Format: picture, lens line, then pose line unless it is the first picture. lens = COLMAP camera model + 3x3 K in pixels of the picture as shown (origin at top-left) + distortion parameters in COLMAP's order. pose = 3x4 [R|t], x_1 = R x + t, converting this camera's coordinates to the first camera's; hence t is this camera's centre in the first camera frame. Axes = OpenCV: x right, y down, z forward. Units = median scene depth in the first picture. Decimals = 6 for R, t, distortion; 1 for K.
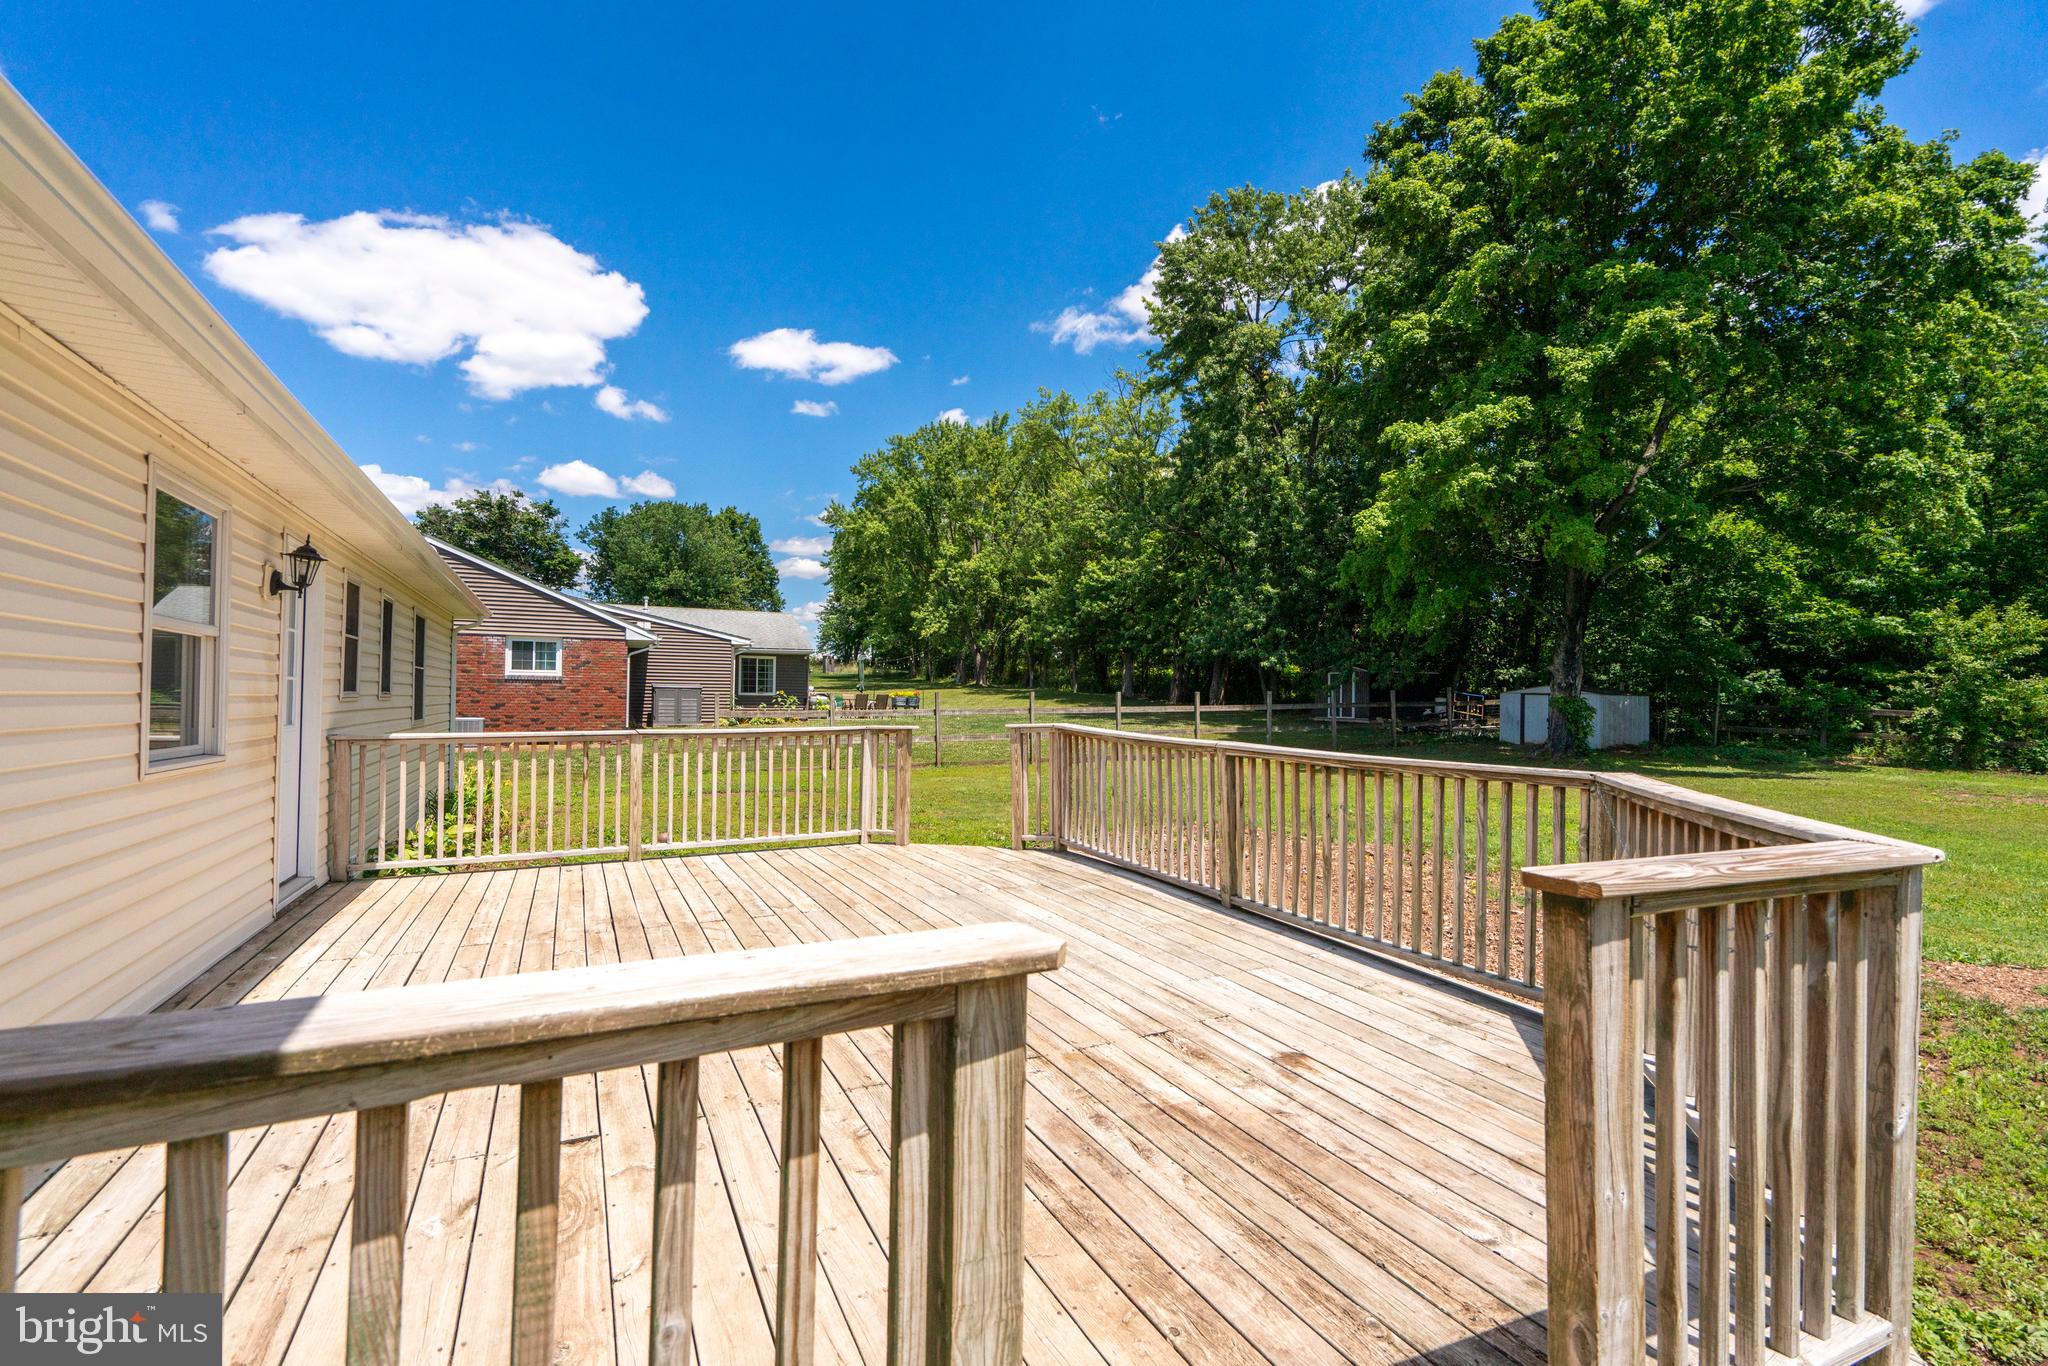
lens RADIAL K [[929.0, 0, 991.2], [0, 929.0, 672.7], [0, 0, 1]] dist [-0.001774, 0.001411]
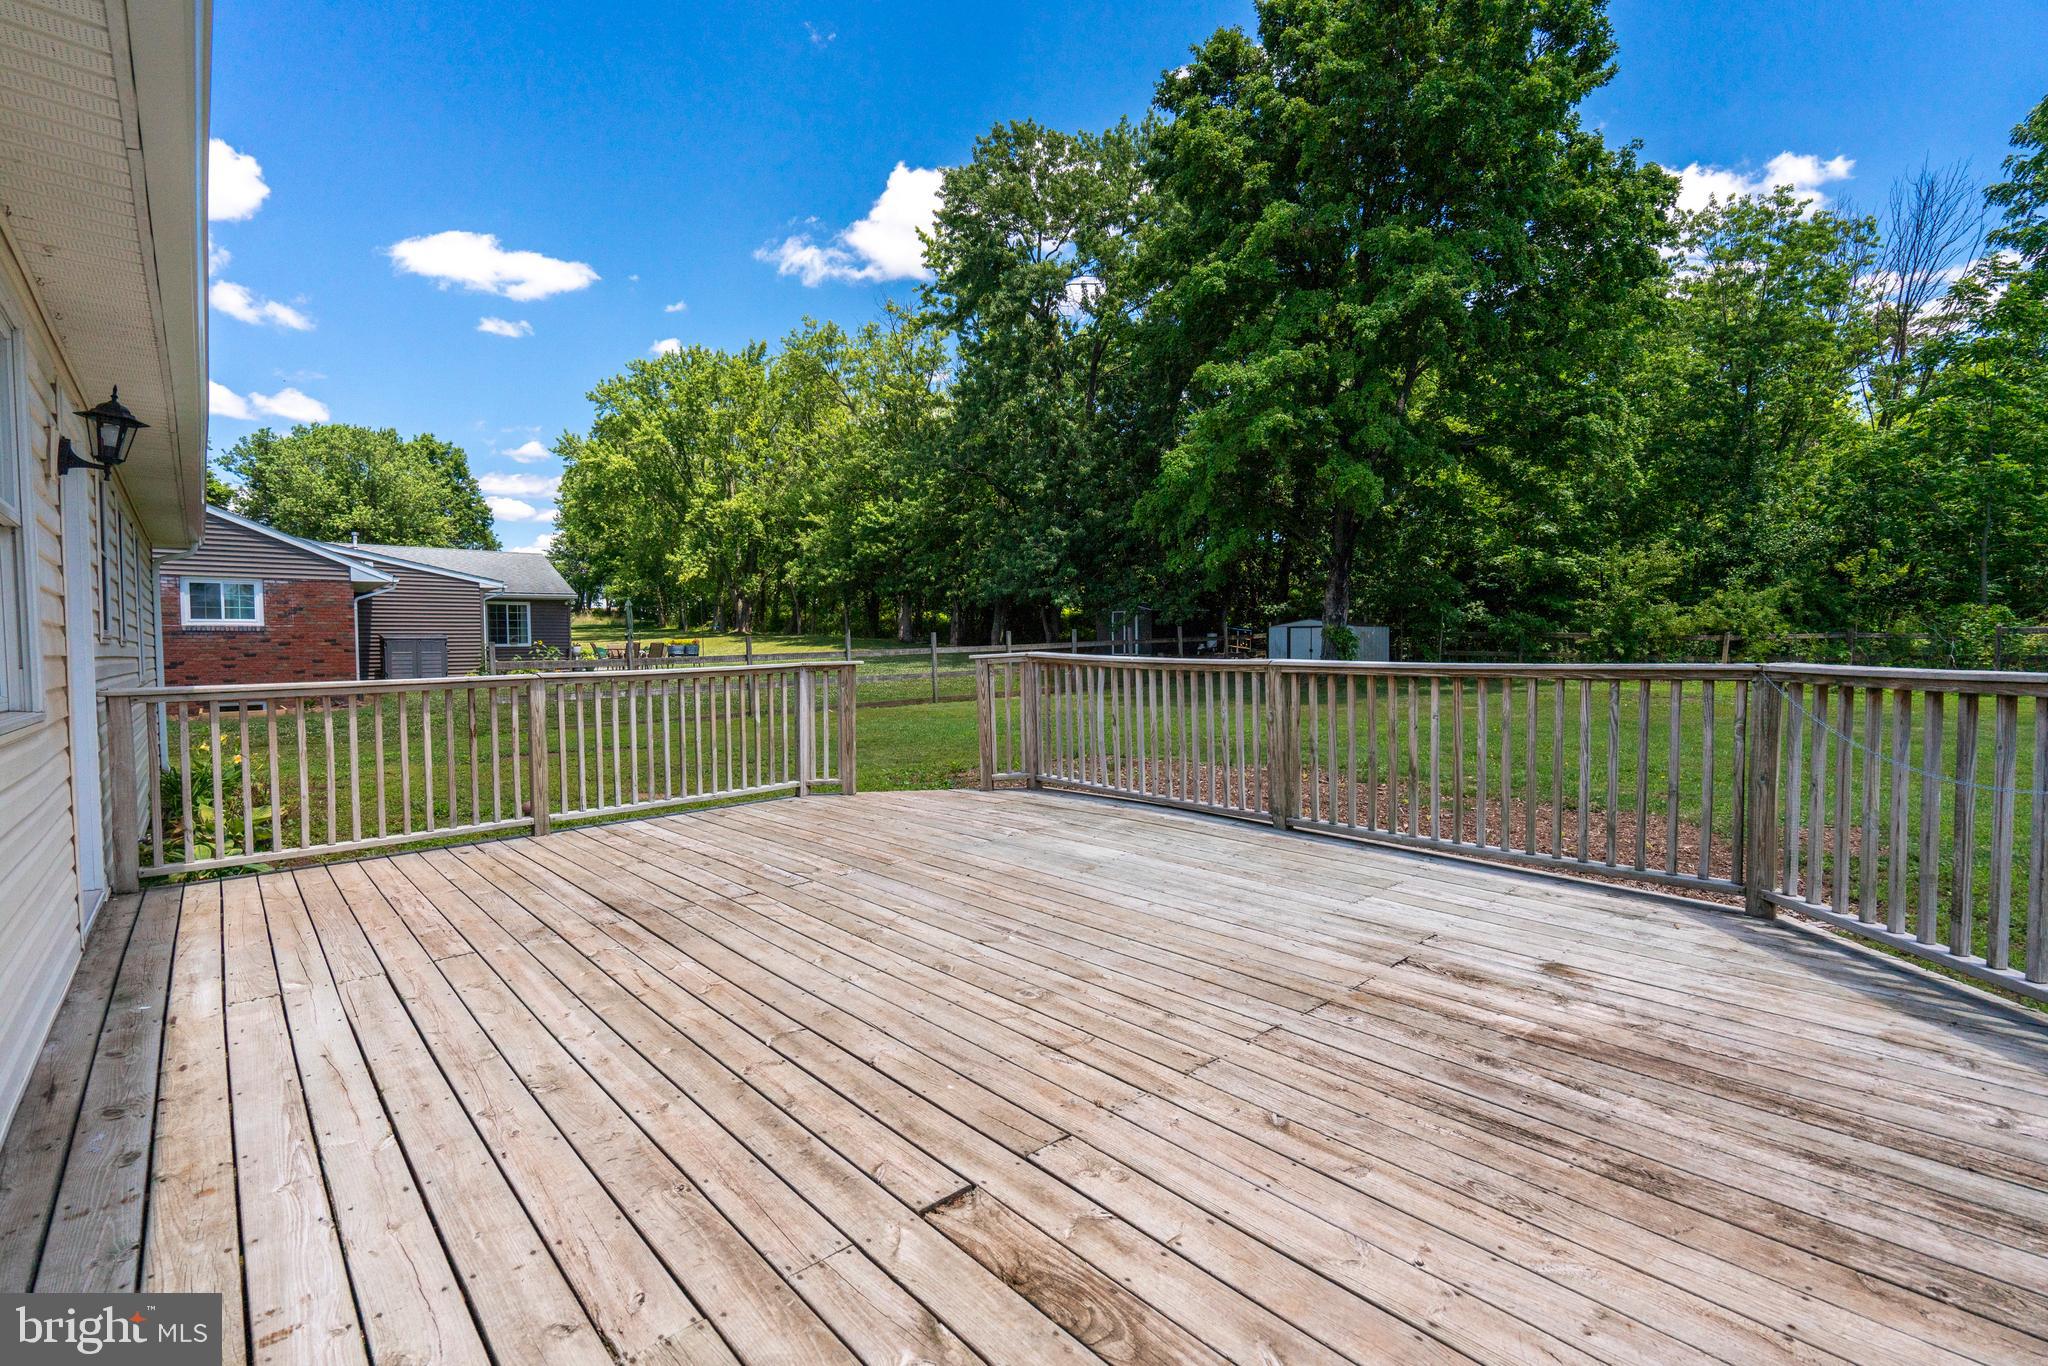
lens RADIAL K [[932.8, 0, 999.1], [0, 932.8, 671.1], [0, 0, 1]] dist [0.000886, -0.000058]
pose [[0.960771, -0.032333, 0.275453, -0.049103], [0.017247, 0.998224, 0.057015, 0.004663], [-0.276807, -0.050027, 0.959622, 0.026182]]
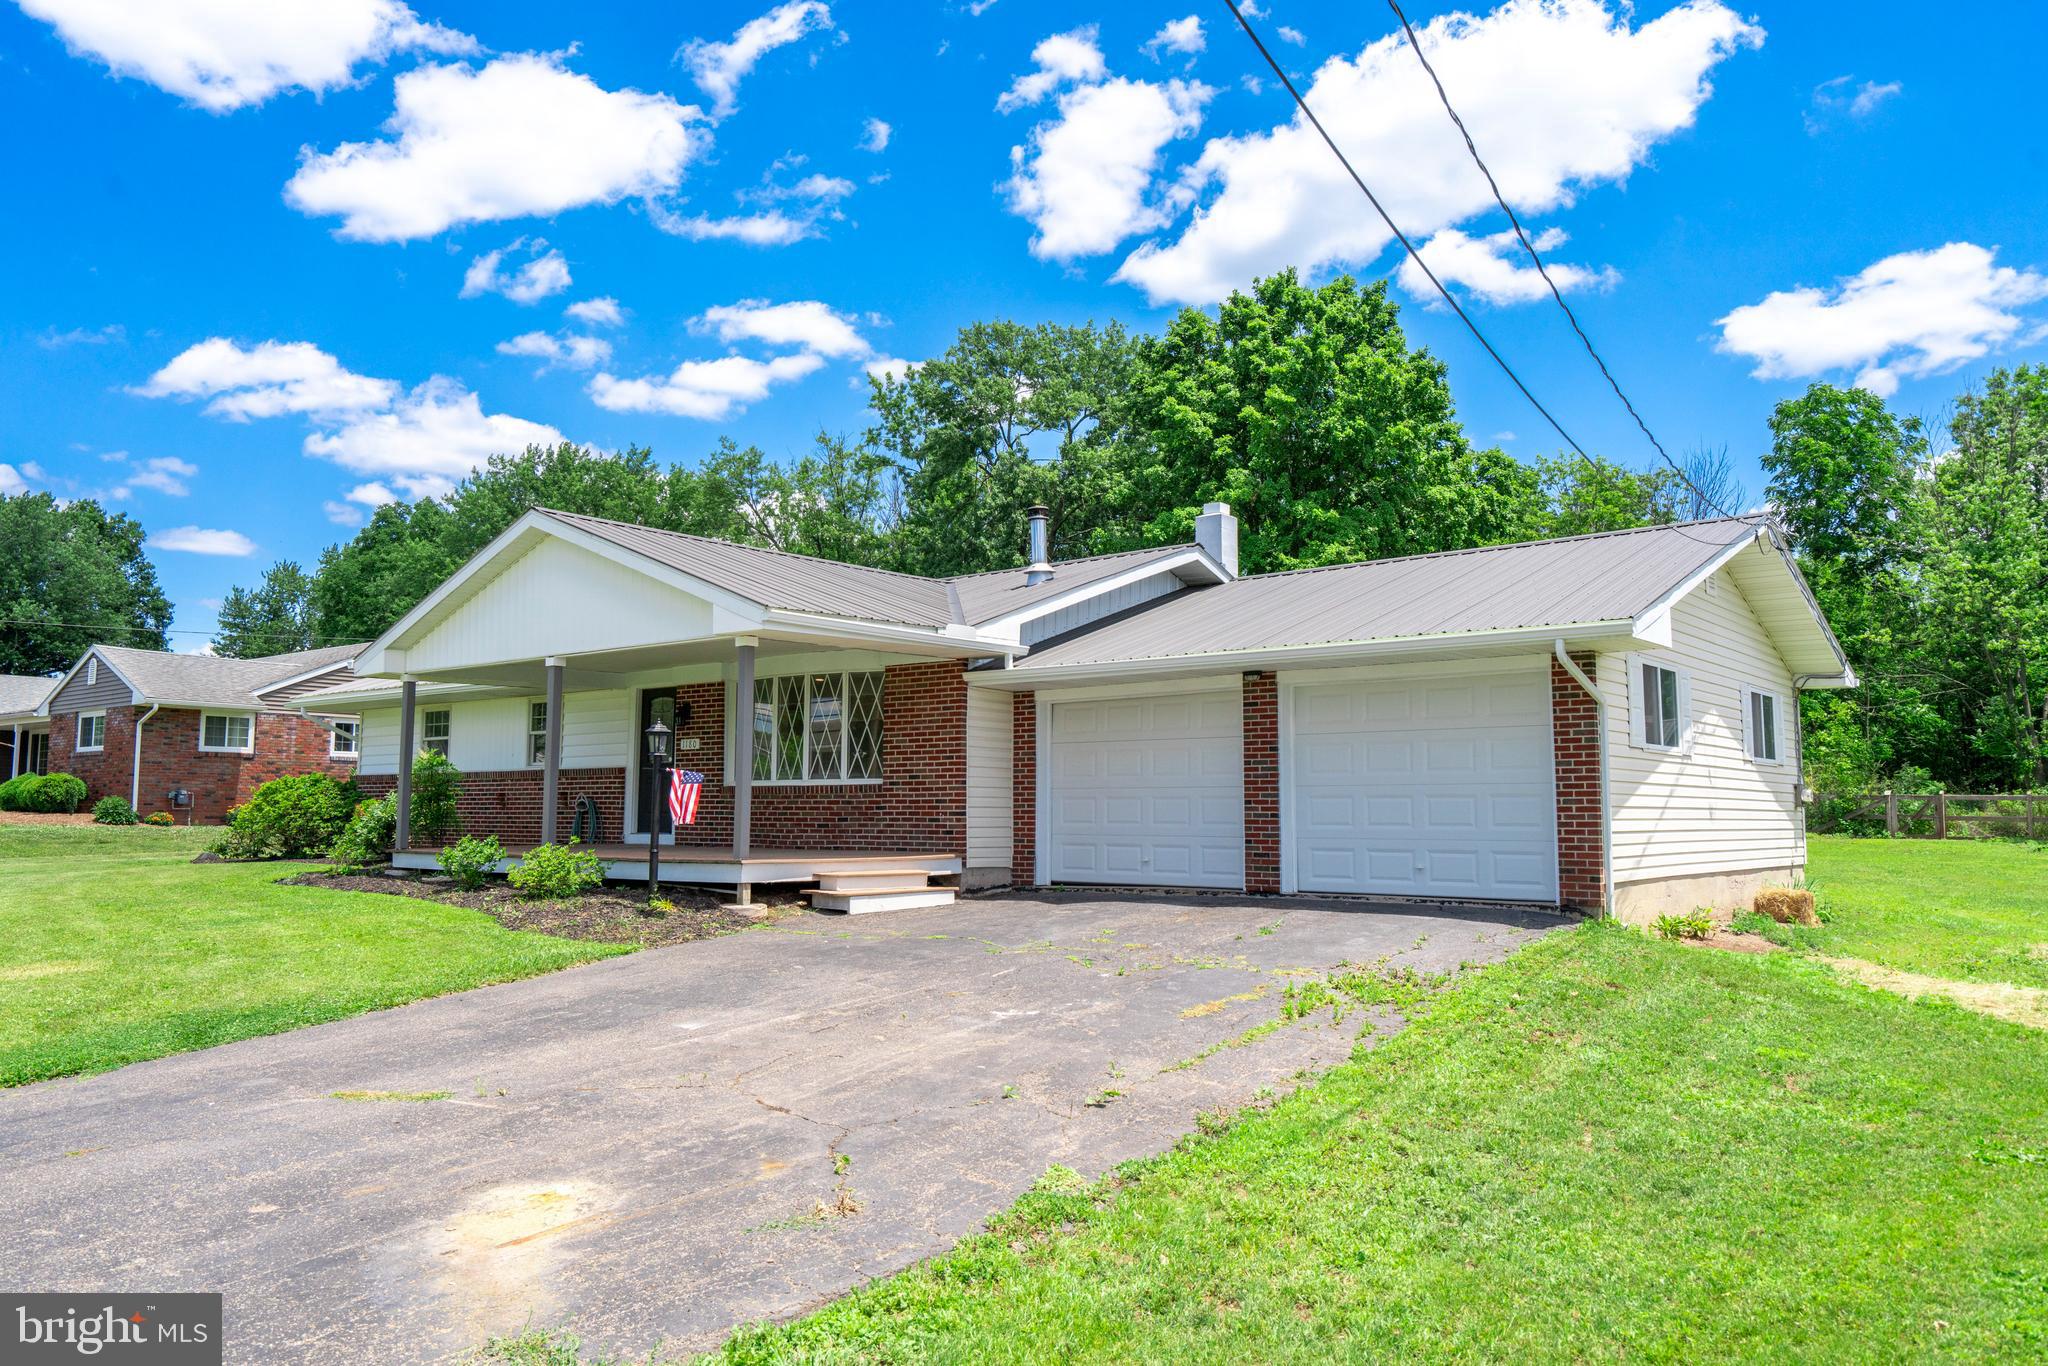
lens RADIAL K [[1491.0, 0, 1024.0], [0, 1491.0, 683.0], [0, 0, 1]] dist [0.028991, 0.000126]
pose [[0.898051, 0.036724, 0.438356, -0.488268], [-0.008740, 0.997802, -0.065688, 0.018385], [-0.439805, 0.055160, 0.896398, -0.587966]]
